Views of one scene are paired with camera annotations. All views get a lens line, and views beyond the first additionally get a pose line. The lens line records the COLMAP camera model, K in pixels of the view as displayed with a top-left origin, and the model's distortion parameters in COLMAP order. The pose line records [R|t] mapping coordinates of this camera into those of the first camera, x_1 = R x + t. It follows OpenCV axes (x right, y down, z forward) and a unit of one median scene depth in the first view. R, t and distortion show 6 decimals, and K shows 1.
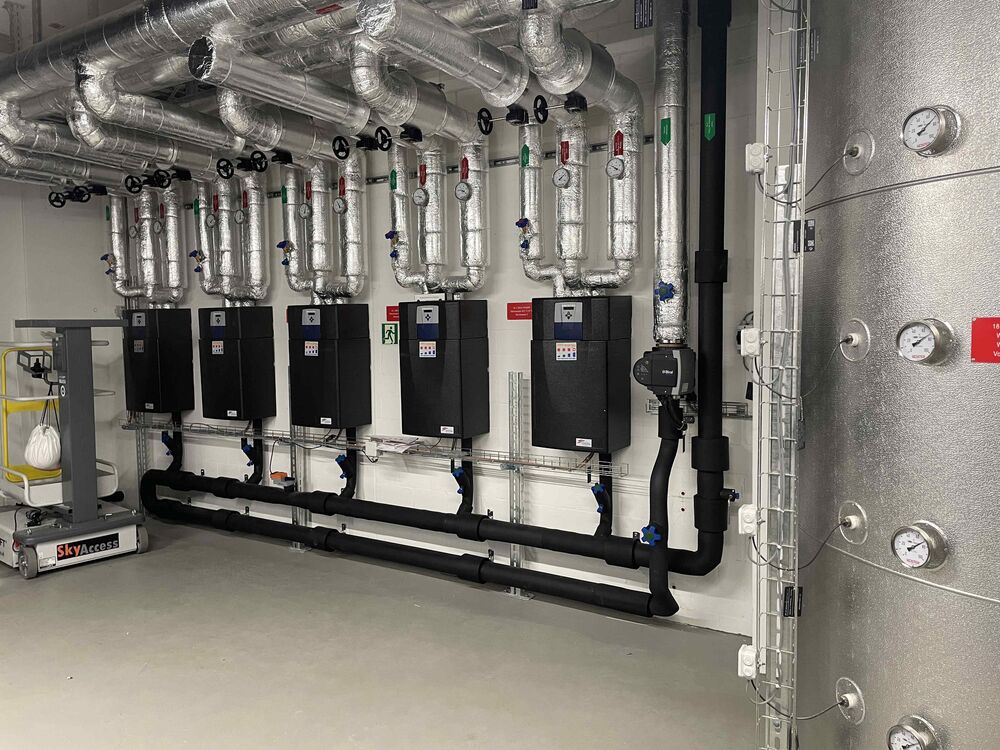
lens RADIAL K [[761.9, 0, 500.5], [0, 761.9, 375.2], [0, 0, 1]] dist [0.072207, -0.074050]
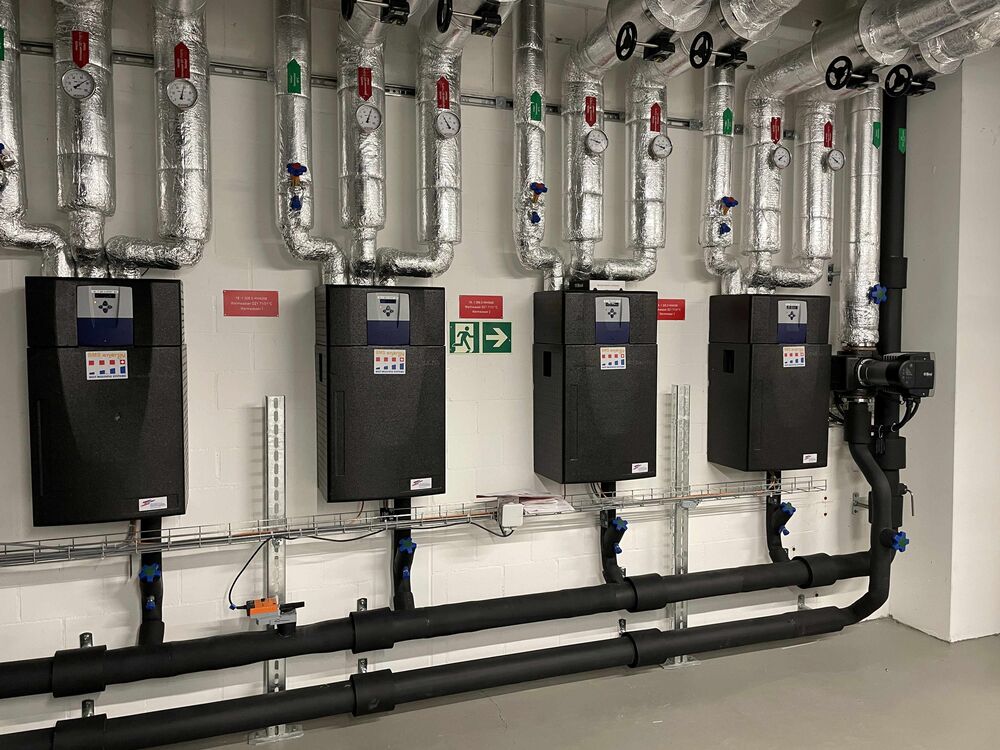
lens RADIAL K [[1016.5, 0, 500.3], [0, 1016.5, 378.1], [0, 0, 1]] dist [-0.012292, 0.000000]
pose [[0.530661, -0.038694, 0.846700, -0.871139], [0.048676, 0.998700, 0.015133, -0.032134], [-0.846185, 0.033184, 0.531855, 0.530457]]
